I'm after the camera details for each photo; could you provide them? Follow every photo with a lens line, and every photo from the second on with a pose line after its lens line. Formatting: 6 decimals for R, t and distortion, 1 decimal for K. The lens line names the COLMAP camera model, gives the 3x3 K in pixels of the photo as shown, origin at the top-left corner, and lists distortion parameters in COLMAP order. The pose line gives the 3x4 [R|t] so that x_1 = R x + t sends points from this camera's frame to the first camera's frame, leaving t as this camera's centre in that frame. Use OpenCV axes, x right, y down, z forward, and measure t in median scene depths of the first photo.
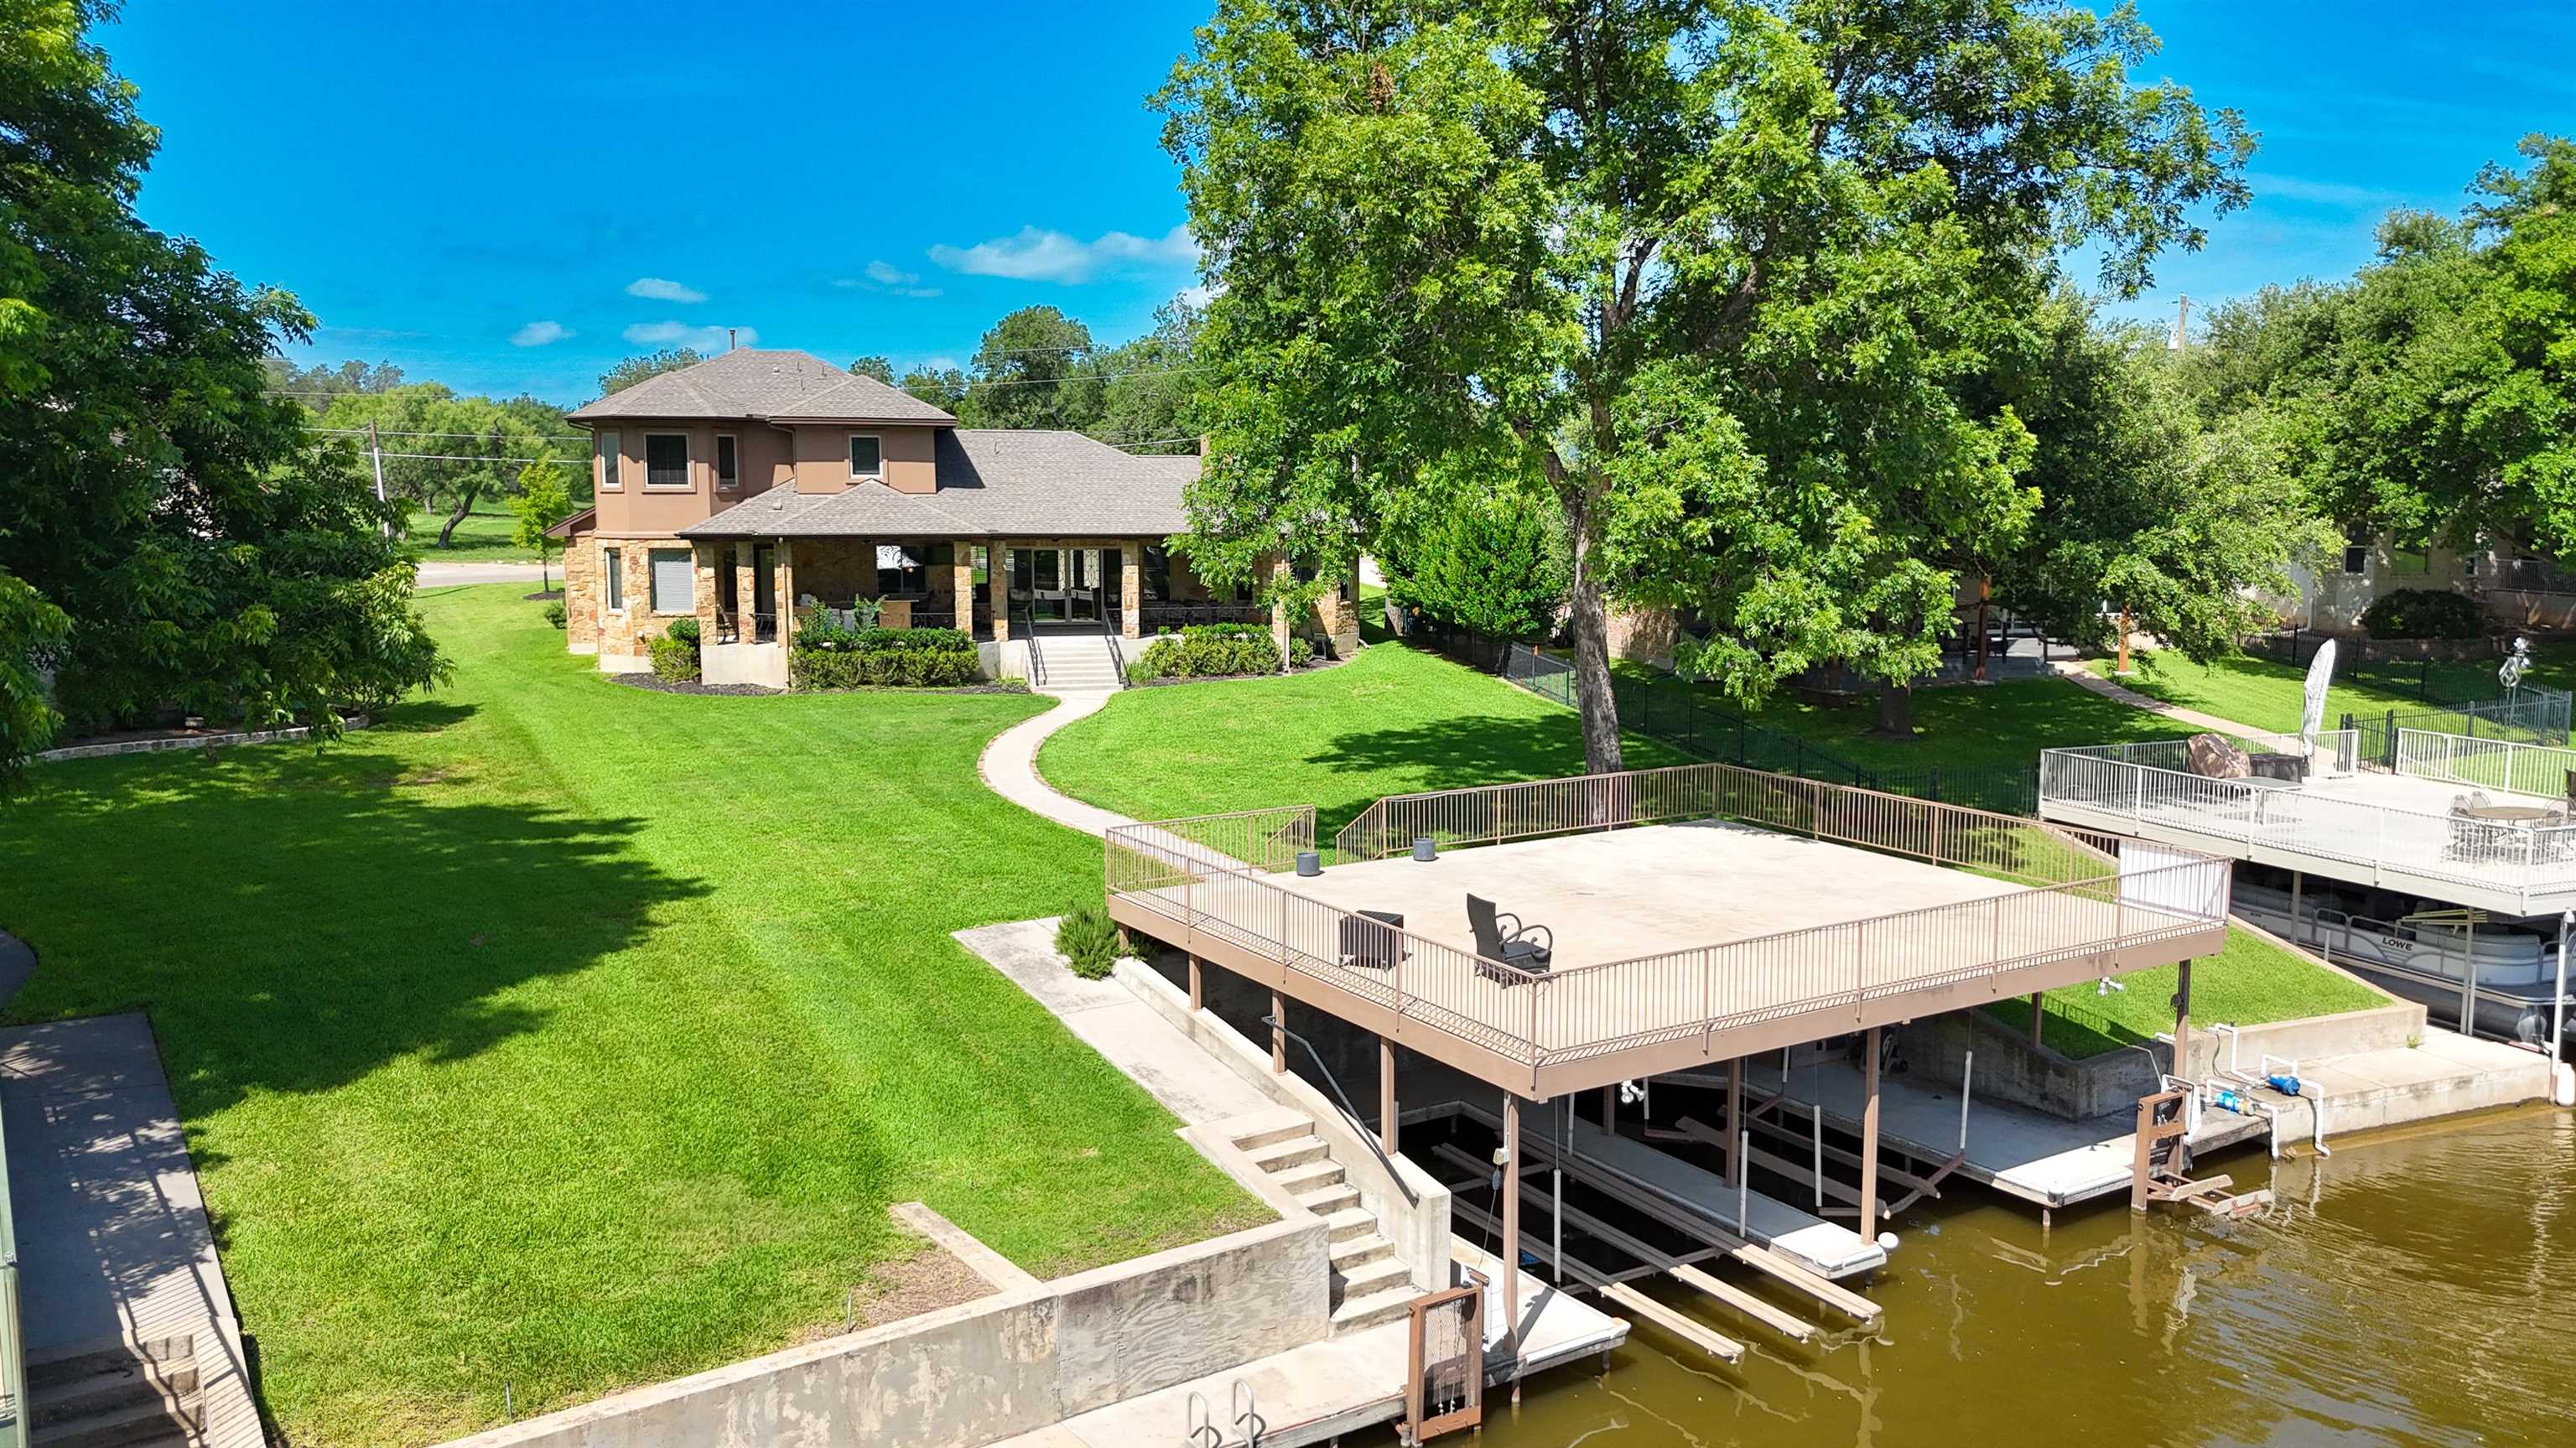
lens RADIAL K [[1911.4, 0, 1288.0], [0, 1911.4, 724.0], [0, 0, 1]] dist [0.066170, -0.057846]
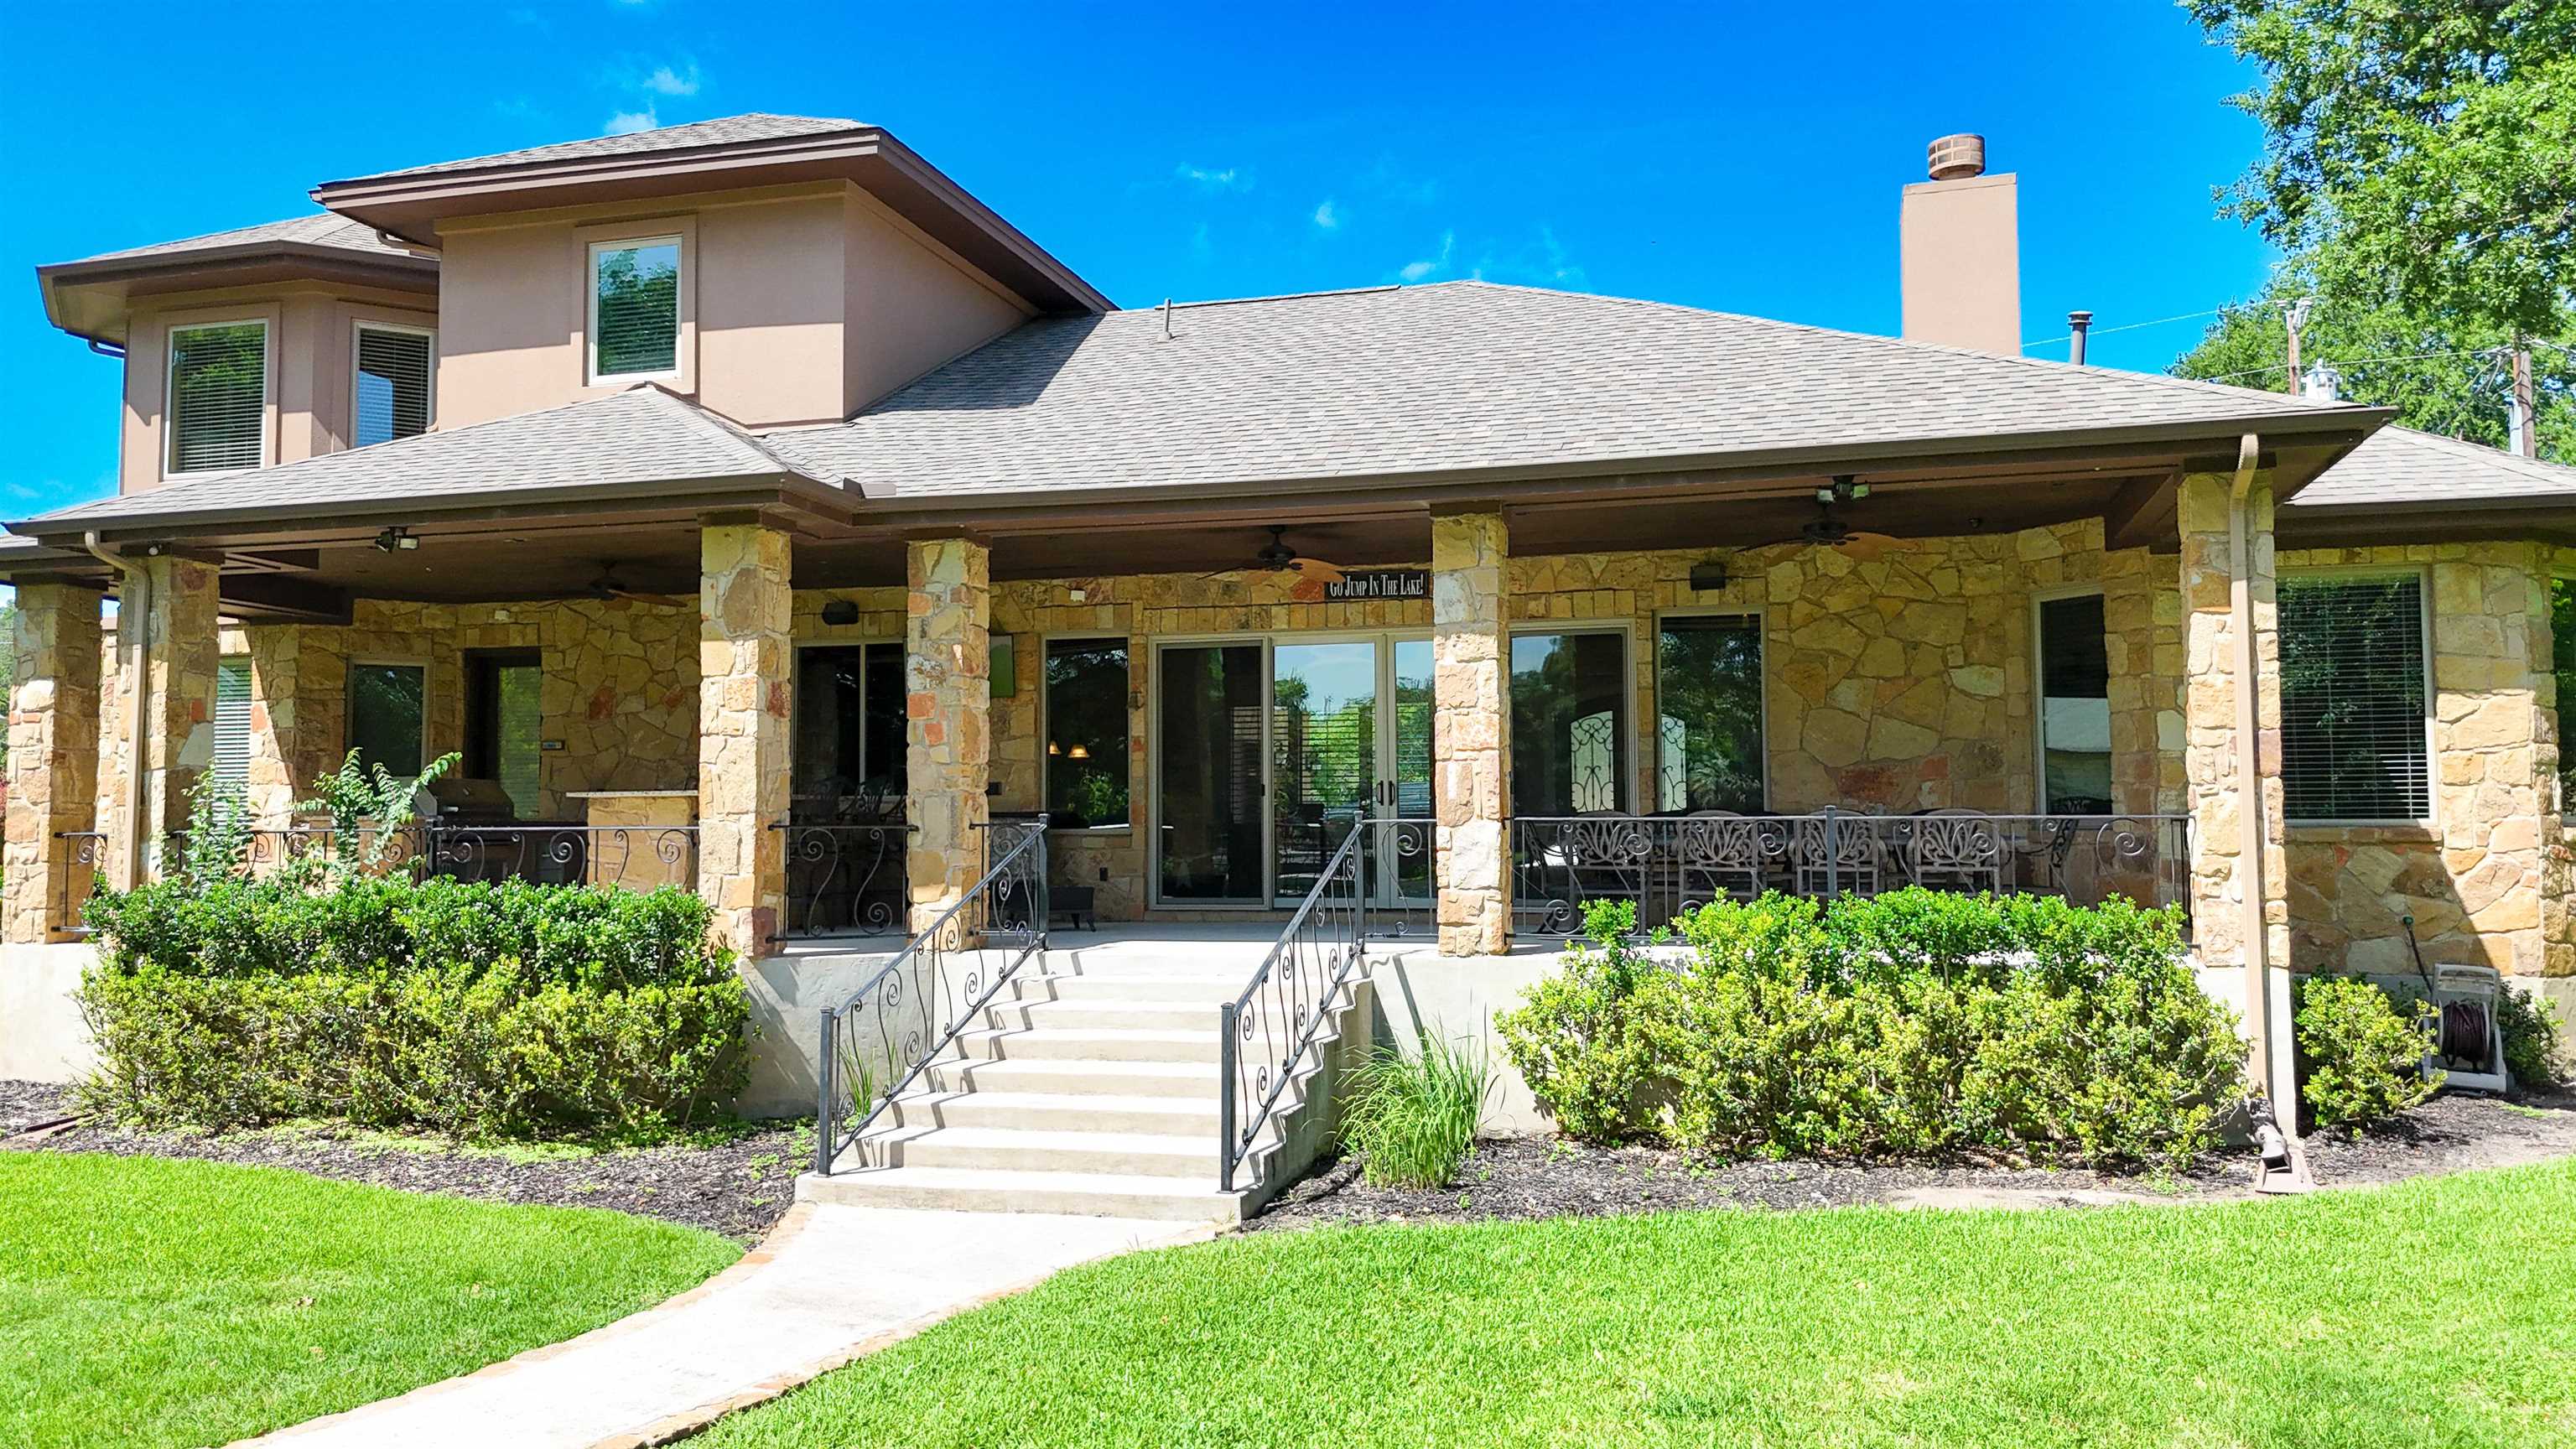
lens RADIAL K [[1911.6, 0, 1288.0], [0, 1911.6, 724.5], [0, 0, 1]] dist [0.066170, -0.057846]
pose [[0.882937, -0.034815, -0.468199, 0.008190], [-0.053371, 0.983339, -0.173768, -0.063264], [0.466449, 0.178414, 0.866368, 1.601927]]
